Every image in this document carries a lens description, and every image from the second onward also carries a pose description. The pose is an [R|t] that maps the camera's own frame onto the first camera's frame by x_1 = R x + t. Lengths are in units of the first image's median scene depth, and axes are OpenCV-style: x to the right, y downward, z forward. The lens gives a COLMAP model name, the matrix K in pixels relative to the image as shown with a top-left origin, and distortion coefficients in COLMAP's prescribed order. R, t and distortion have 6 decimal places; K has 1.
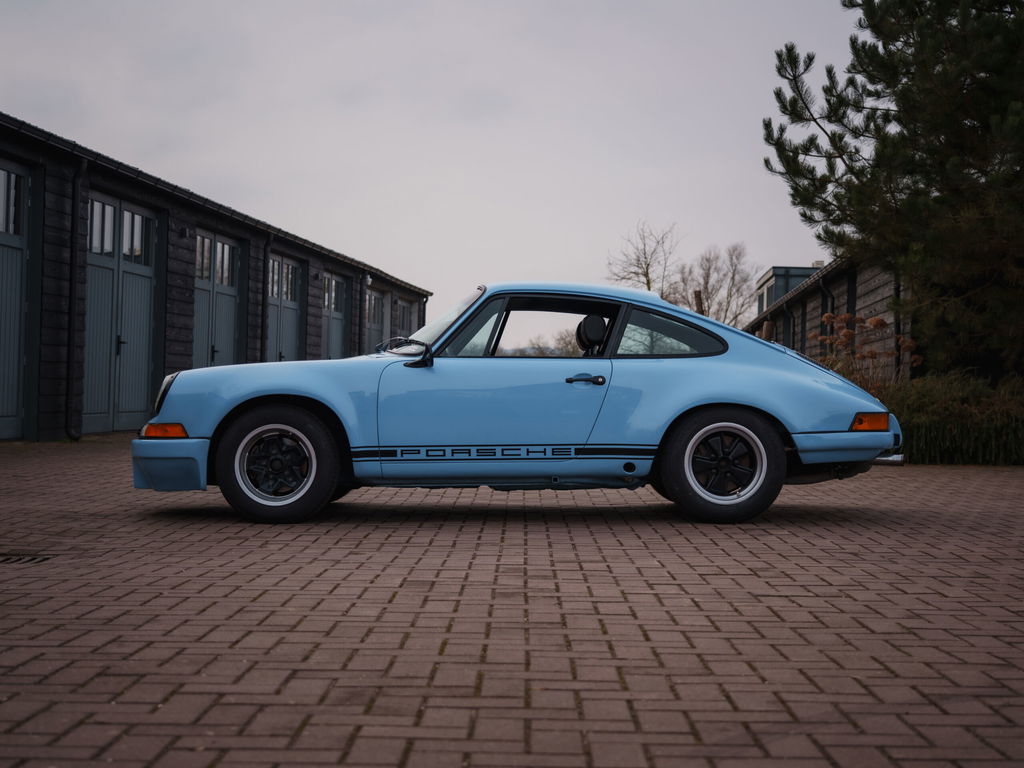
lens RADIAL K [[1878.0, 0, 511.0], [0, 1878.0, 383.8], [0, 0, 1]] dist [0.127491, 0.000000]
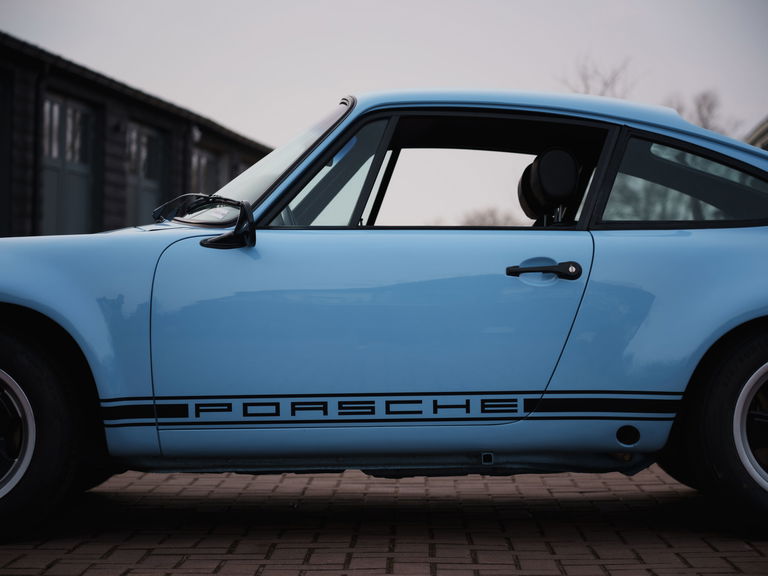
lens RADIAL K [[2397.2, 0, 384.3], [0, 2397.2, 291.6], [0, 0, 1]] dist [0.258068, 0.000000]
pose [[0.999961, -0.005568, -0.006855, -0.000577], [0.005589, 0.999980, 0.002994, 0.001759], [0.006838, -0.003032, 0.999972, 0.321218]]
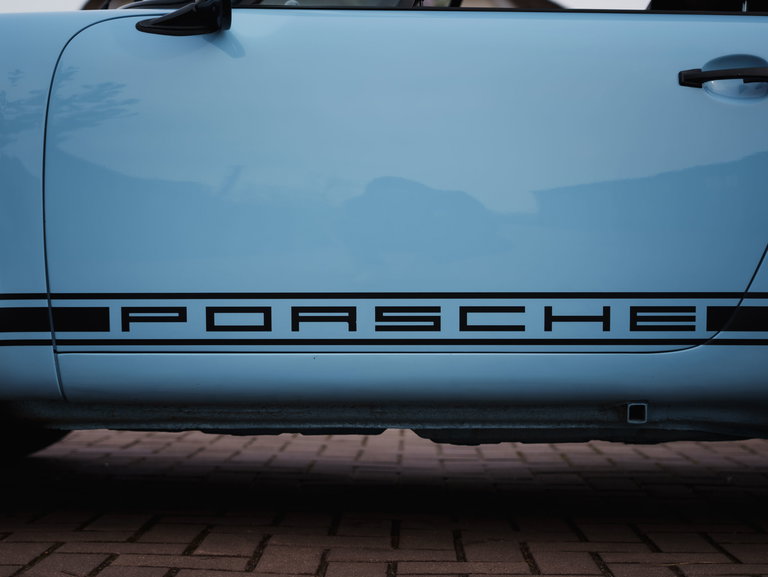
lens RADIAL K [[1636.6, 0, 380.7], [0, 1636.6, 288.3], [0, 0, 1]] dist [0.097261, 0.000000]
pose [[0.999660, 0.007949, -0.024824, -0.011033], [-0.008285, 0.999875, -0.013462, 0.034929], [0.024714, 0.013663, 0.999601, 0.734074]]
